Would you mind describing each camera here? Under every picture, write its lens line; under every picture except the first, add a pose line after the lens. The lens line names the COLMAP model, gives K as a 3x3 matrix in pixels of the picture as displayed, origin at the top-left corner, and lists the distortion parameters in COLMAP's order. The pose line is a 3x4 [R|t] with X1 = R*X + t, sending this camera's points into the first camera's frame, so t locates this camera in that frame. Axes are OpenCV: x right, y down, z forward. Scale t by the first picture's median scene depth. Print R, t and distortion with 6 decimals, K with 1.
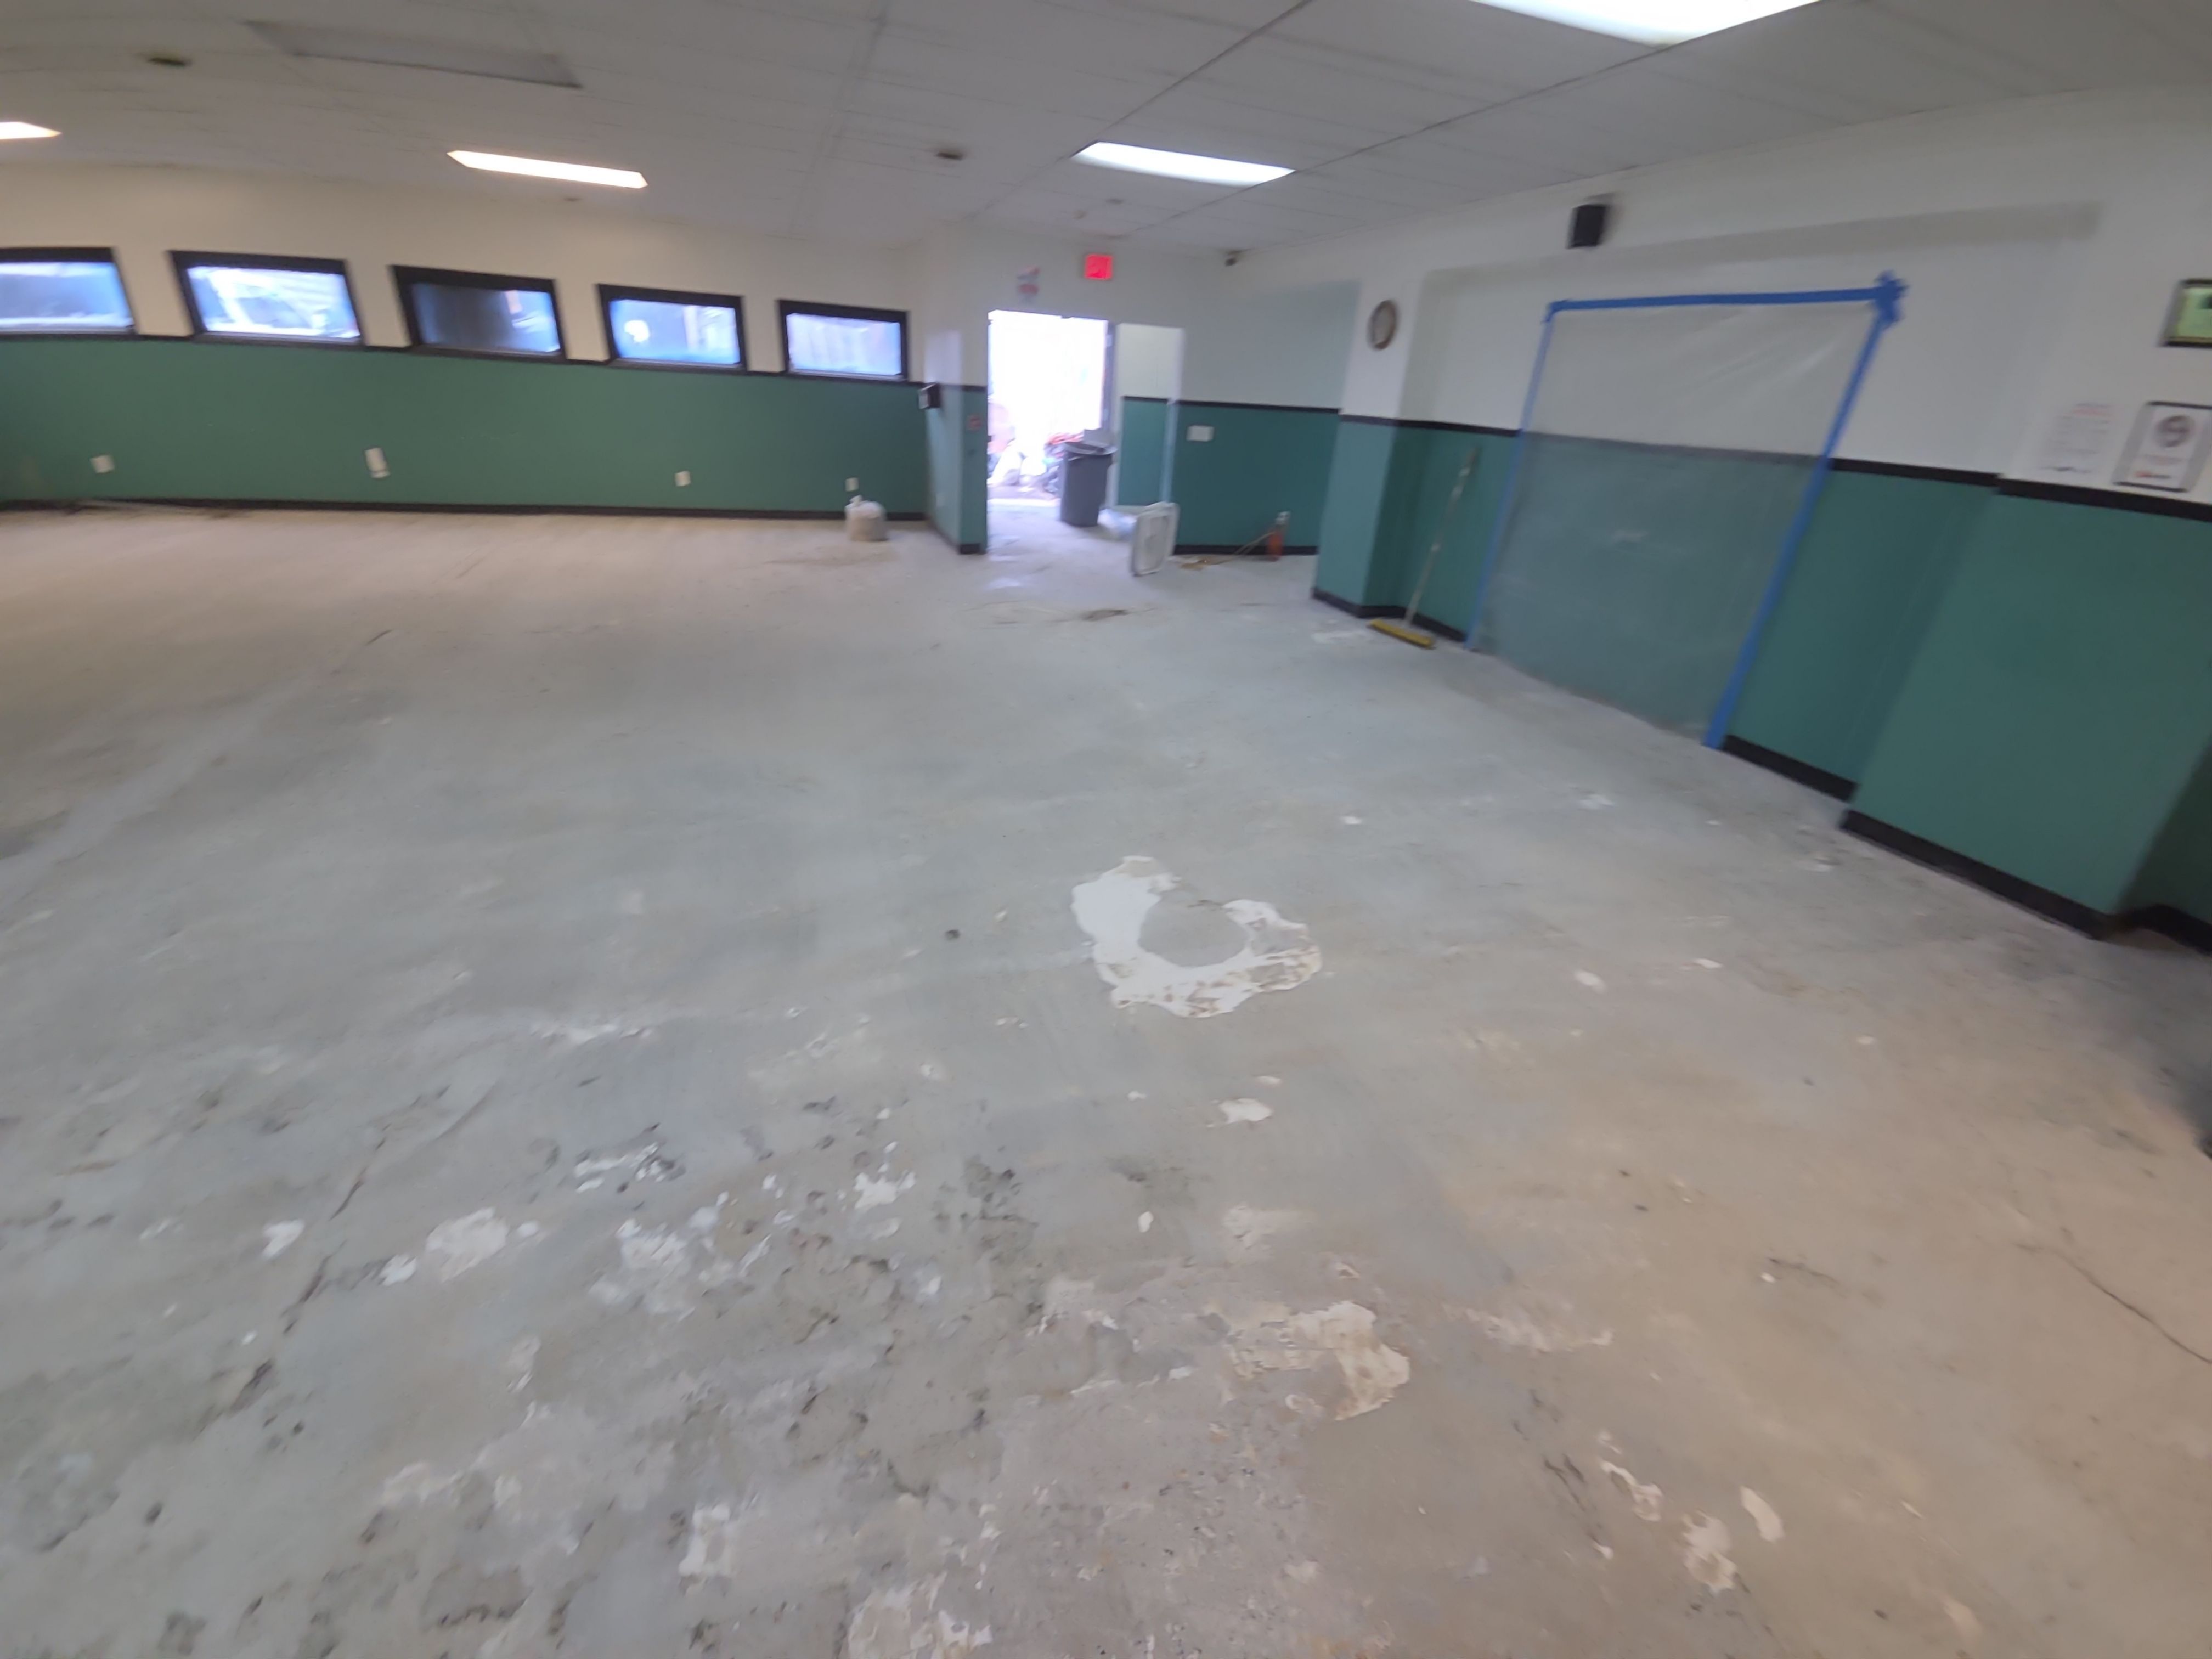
lens RADIAL K [[883.5, 0, 1117.8], [0, 883.5, 833.3], [0, 0, 1]] dist [-0.009336, -0.004263]
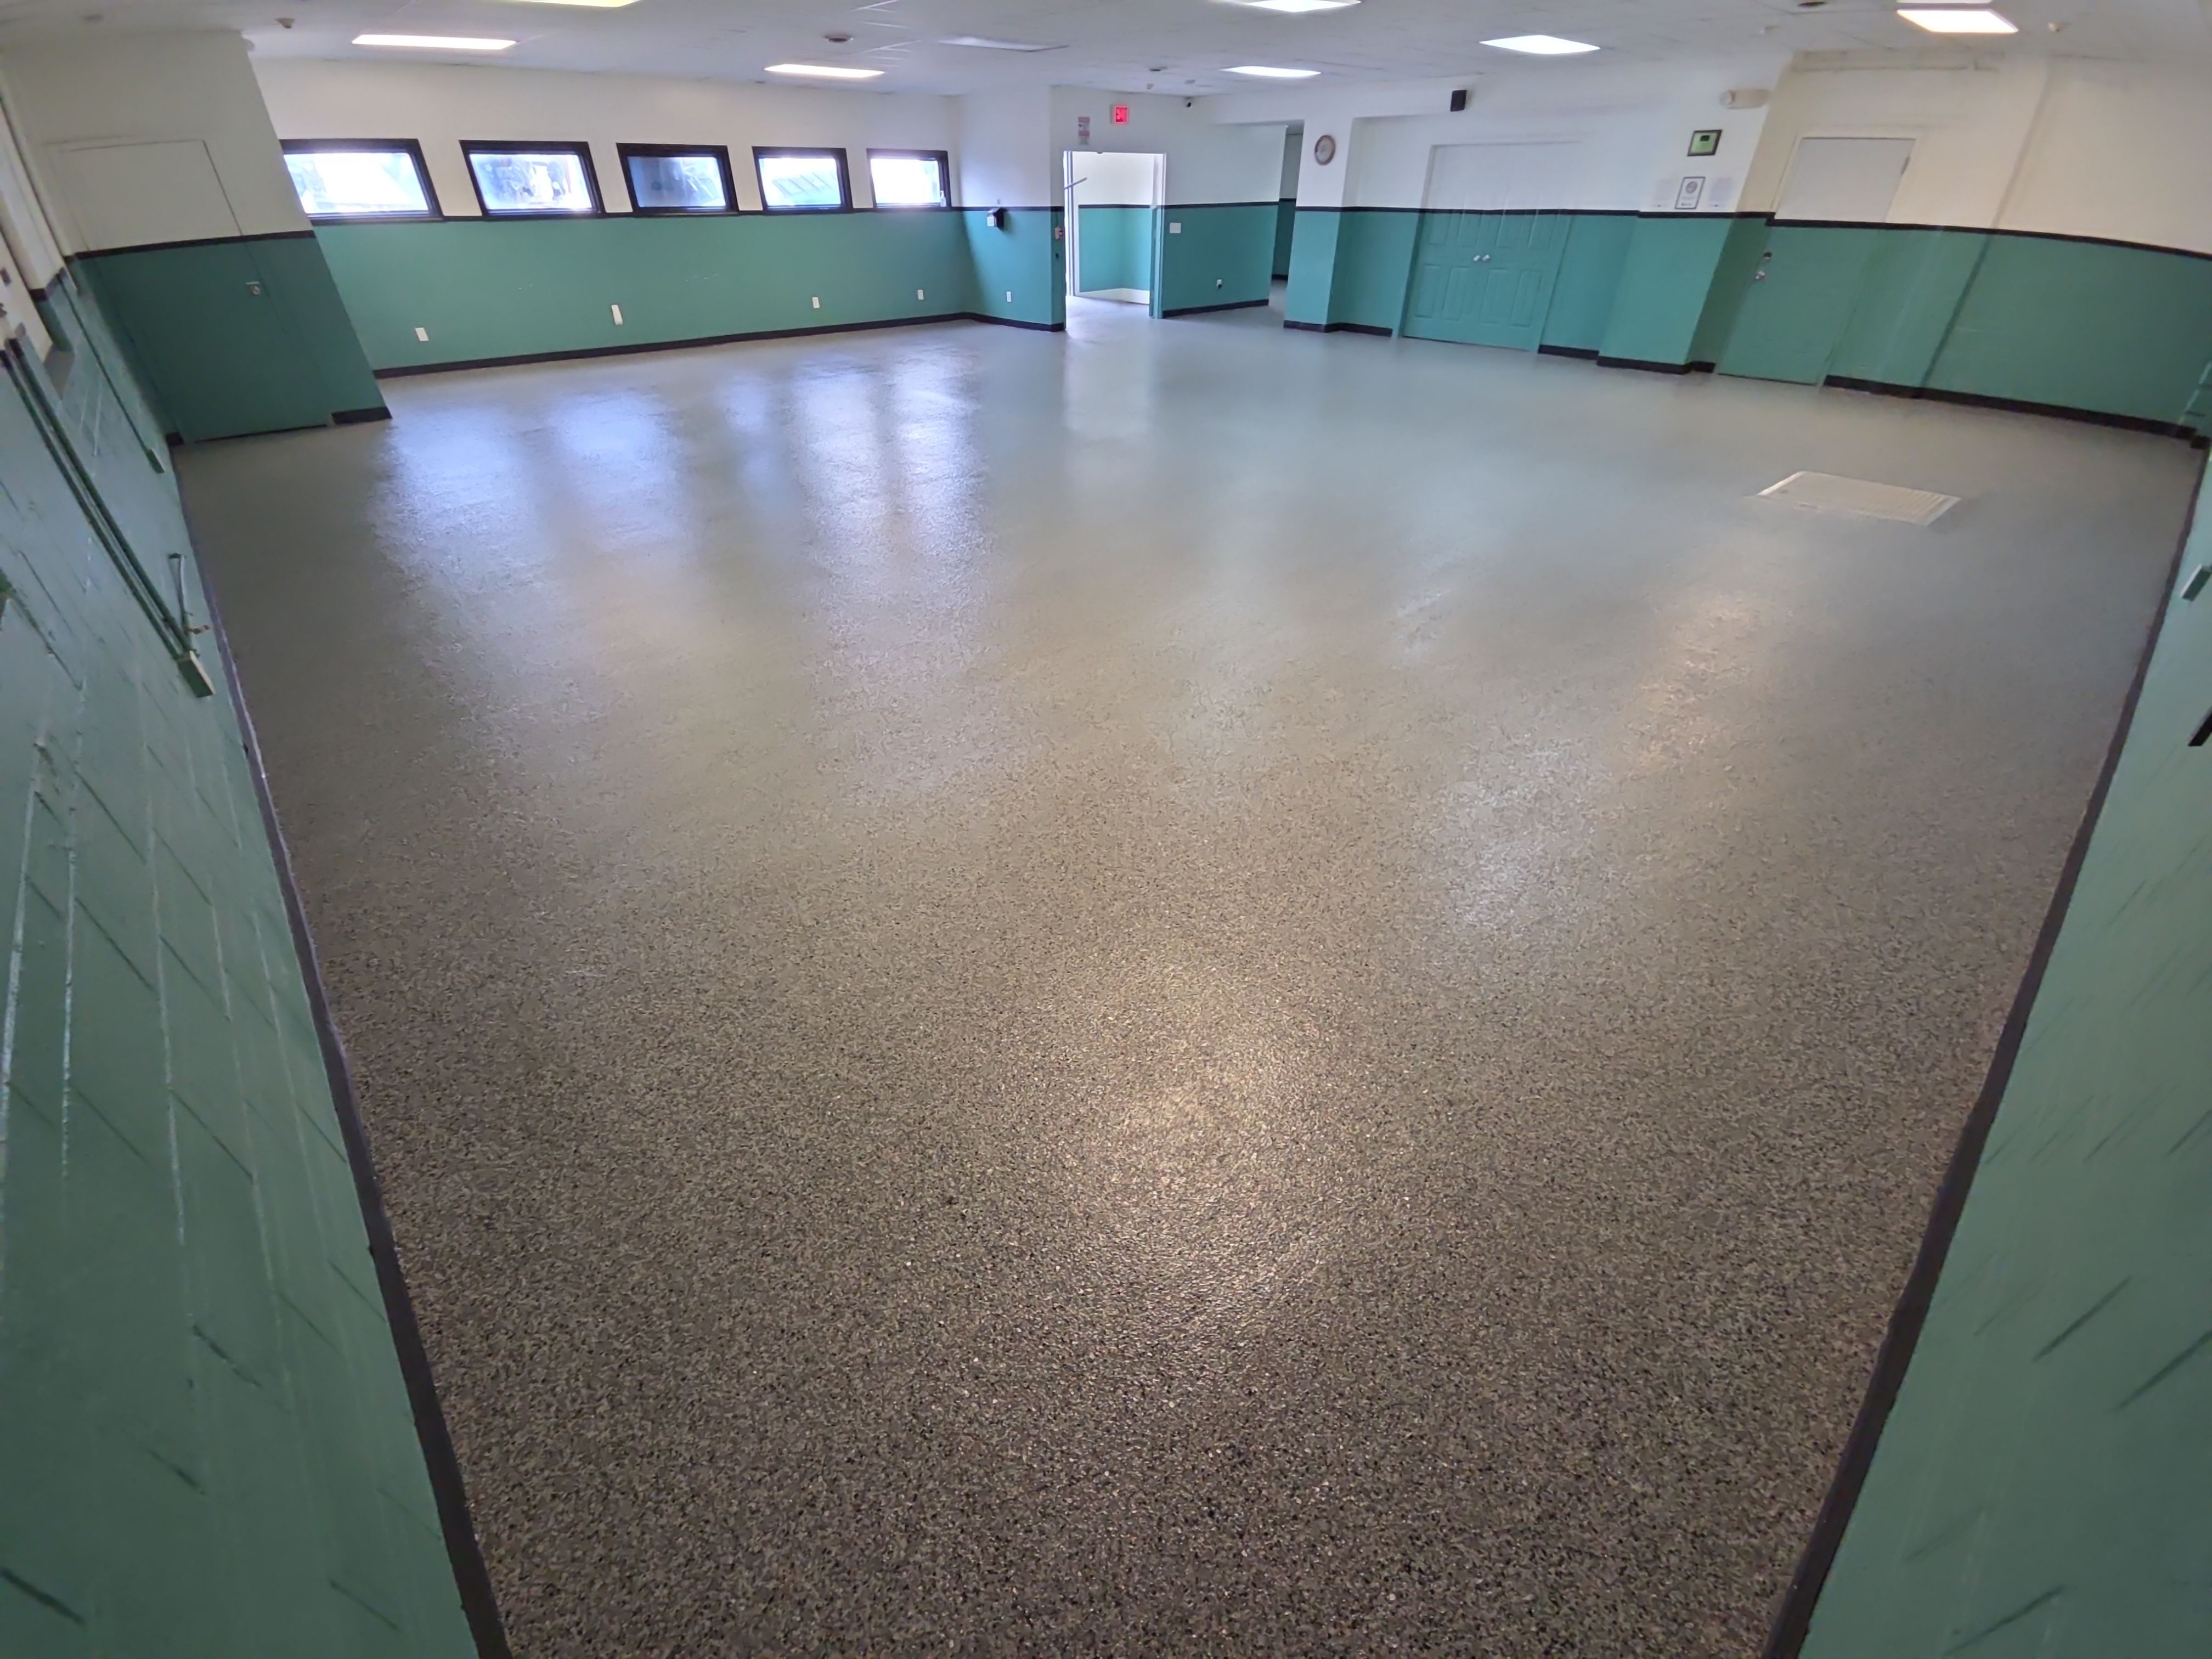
lens RADIAL K [[883.5, 0, 1092.4], [0, 883.5, 831.1], [0, 0, 1]] dist [-0.009336, -0.004263]
pose [[0.905924, -0.300094, 0.298740, -1.756217], [0.244274, 0.946653, 0.210189, 0.390969], [-0.345879, -0.117441, 0.930900, -1.063645]]
